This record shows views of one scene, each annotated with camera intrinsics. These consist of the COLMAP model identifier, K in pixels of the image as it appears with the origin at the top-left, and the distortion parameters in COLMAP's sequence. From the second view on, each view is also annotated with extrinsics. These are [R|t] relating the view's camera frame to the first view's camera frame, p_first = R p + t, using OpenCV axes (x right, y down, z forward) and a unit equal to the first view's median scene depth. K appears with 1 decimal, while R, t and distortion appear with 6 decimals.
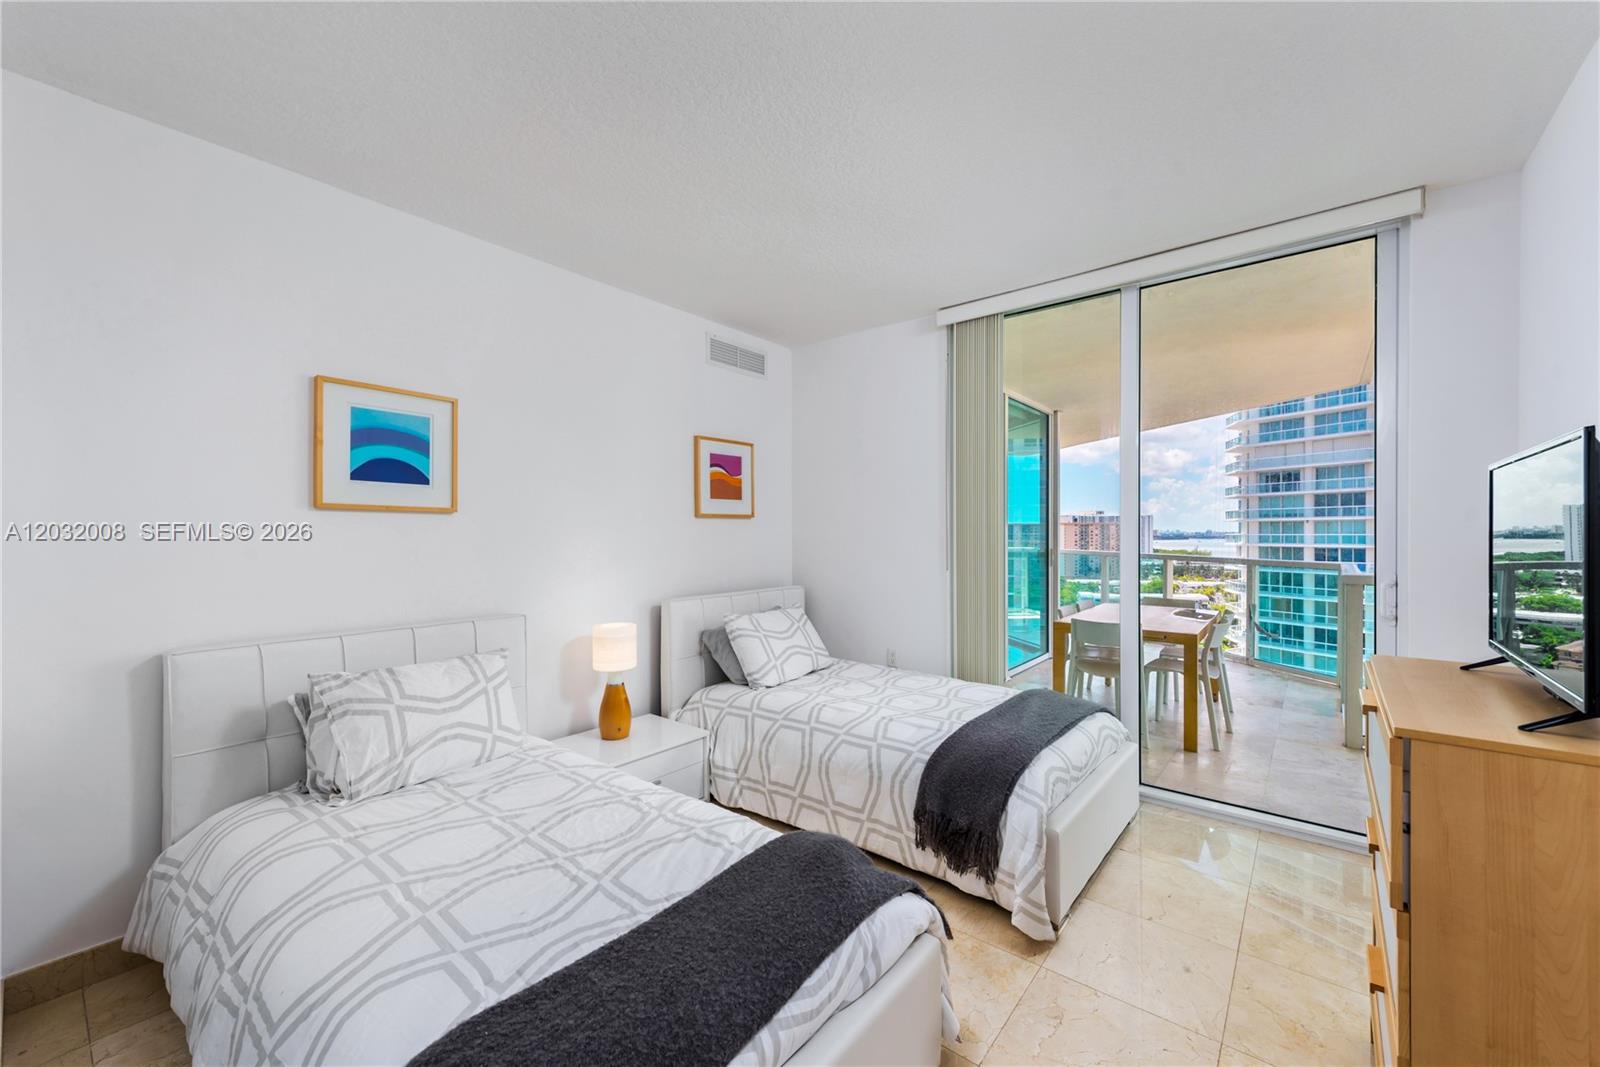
lens RADIAL K [[639.6, 0, 786.9], [0, 639.6, 537.6], [0, 0, 1]] dist [0.015409, -0.003002]
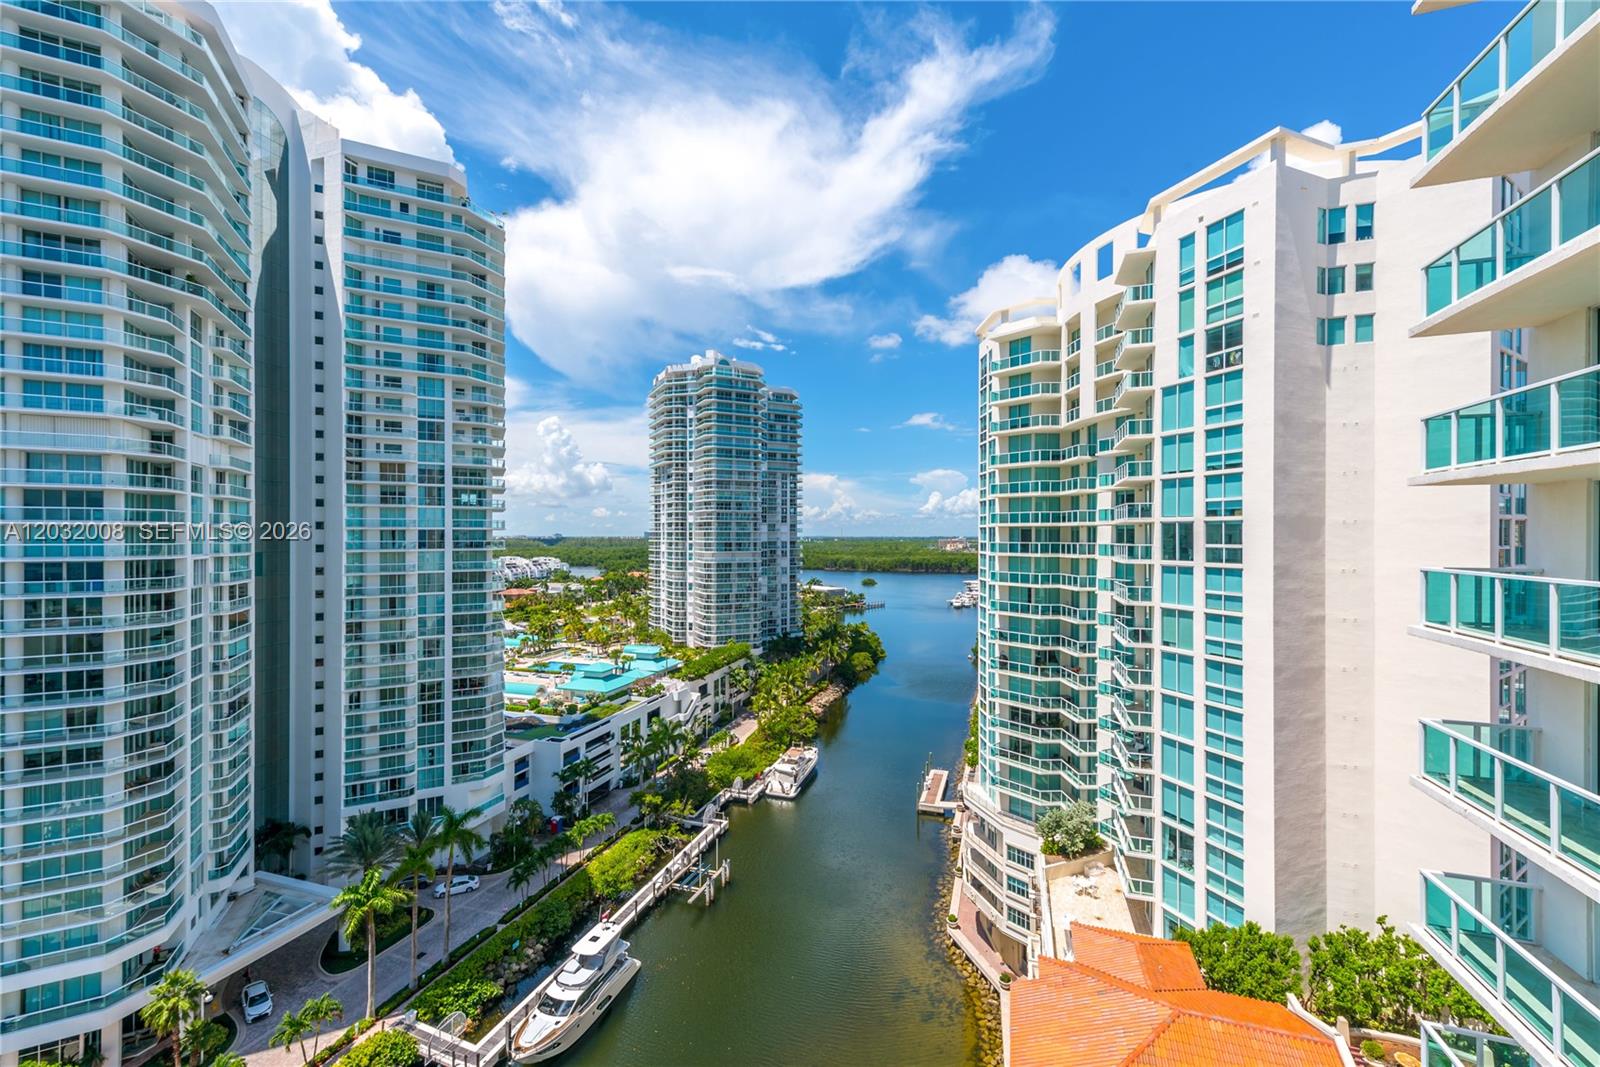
lens RADIAL K [[639.6, 0, 801.6], [0, 639.6, 536.7], [0, 0, 1]] dist [0.015409, -0.003002]
pose [[-0.019921, 0.001949, 0.999800, 0.079095], [0.005134, 0.999985, -0.001847, -0.007849], [-0.999788, 0.005097, -0.019931, 0.151773]]
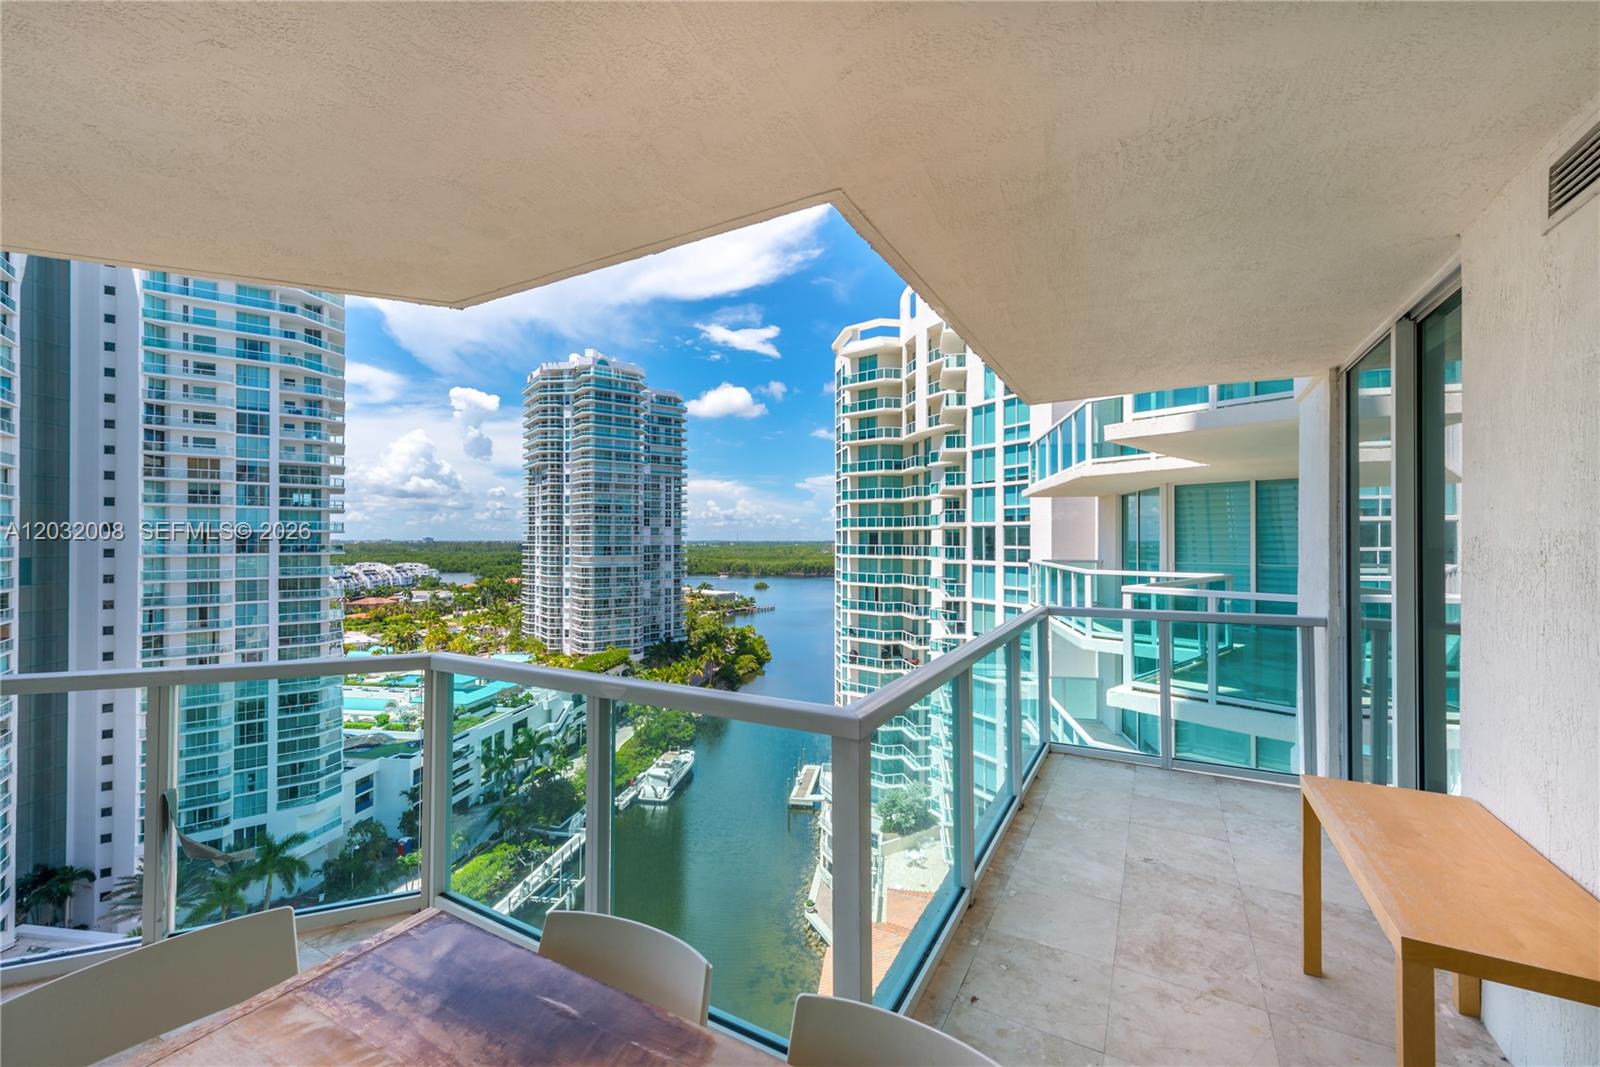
lens RADIAL K [[639.6, 0, 808.7], [0, 639.6, 536.9], [0, 0, 1]] dist [0.015409, -0.003002]
pose [[-0.181574, 0.008860, 0.983337, 0.037484], [0.005517, 0.999953, -0.007991, -0.004986], [-0.983362, 0.003974, -0.181614, 0.088060]]
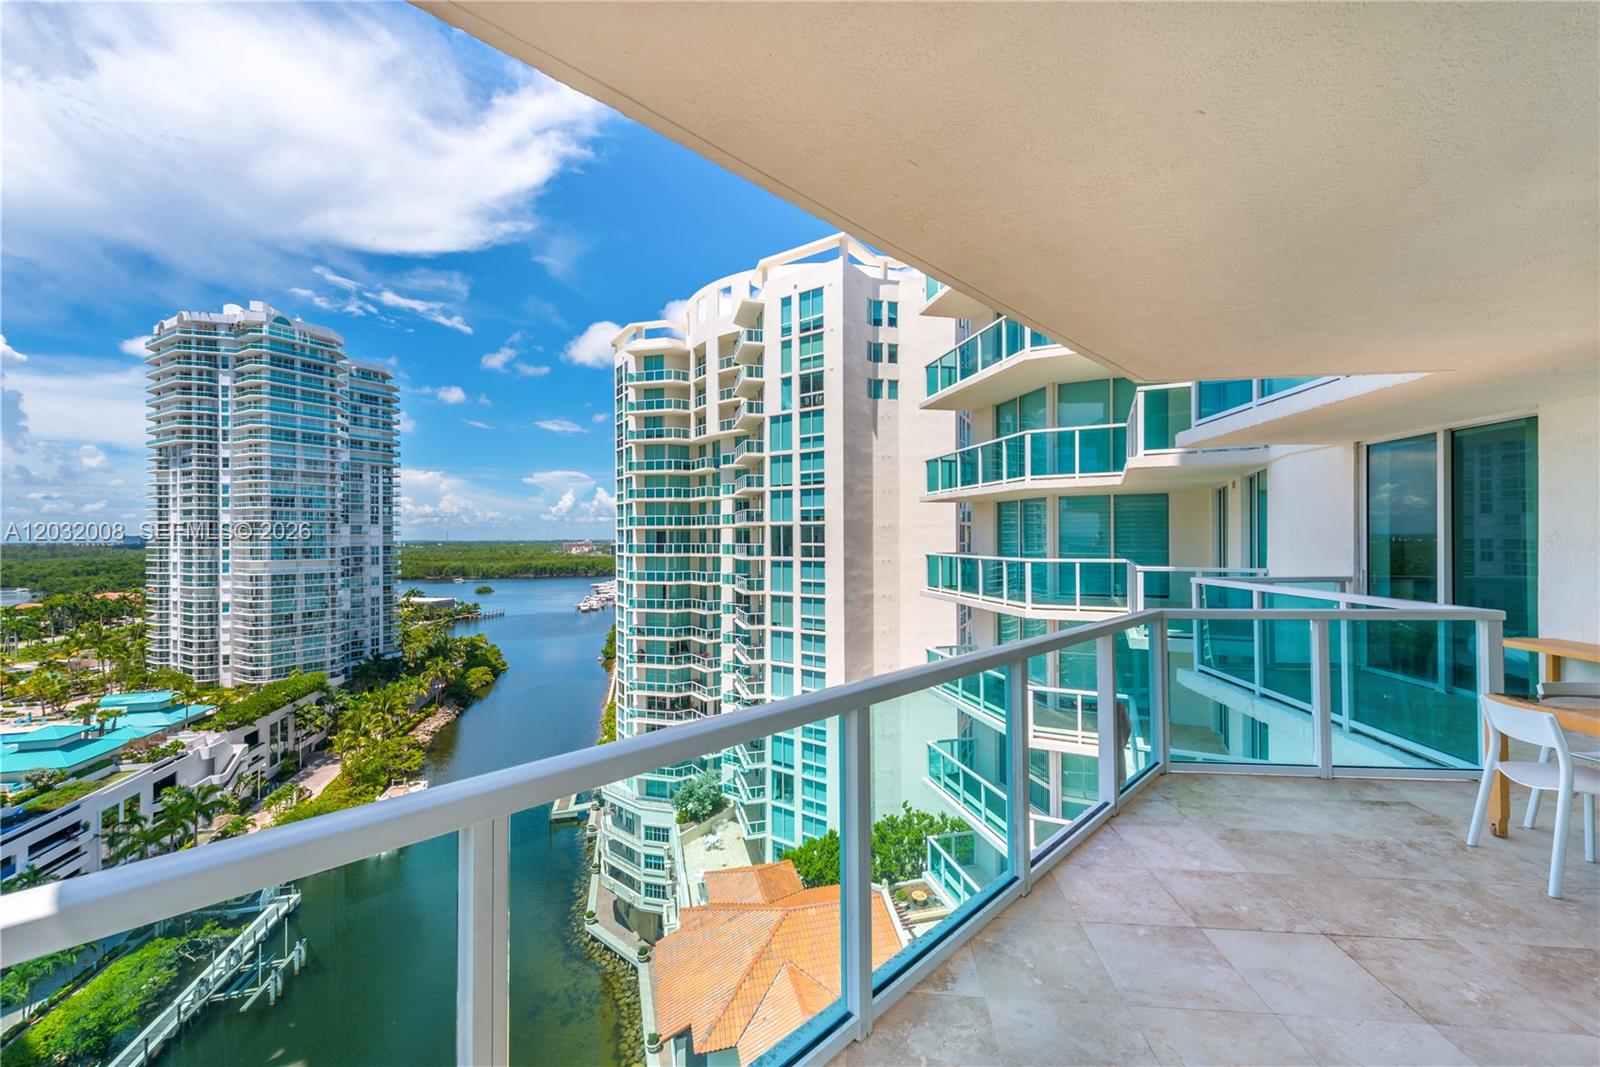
lens RADIAL K [[639.6, 0, 801.9], [0, 639.6, 535.3], [0, 0, 1]] dist [0.015409, -0.003002]
pose [[-0.562403, 0.010044, 0.826802, 0.041079], [0.011493, 0.999925, -0.004329, -0.005610], [-0.826784, 0.007068, -0.562476, 0.192386]]
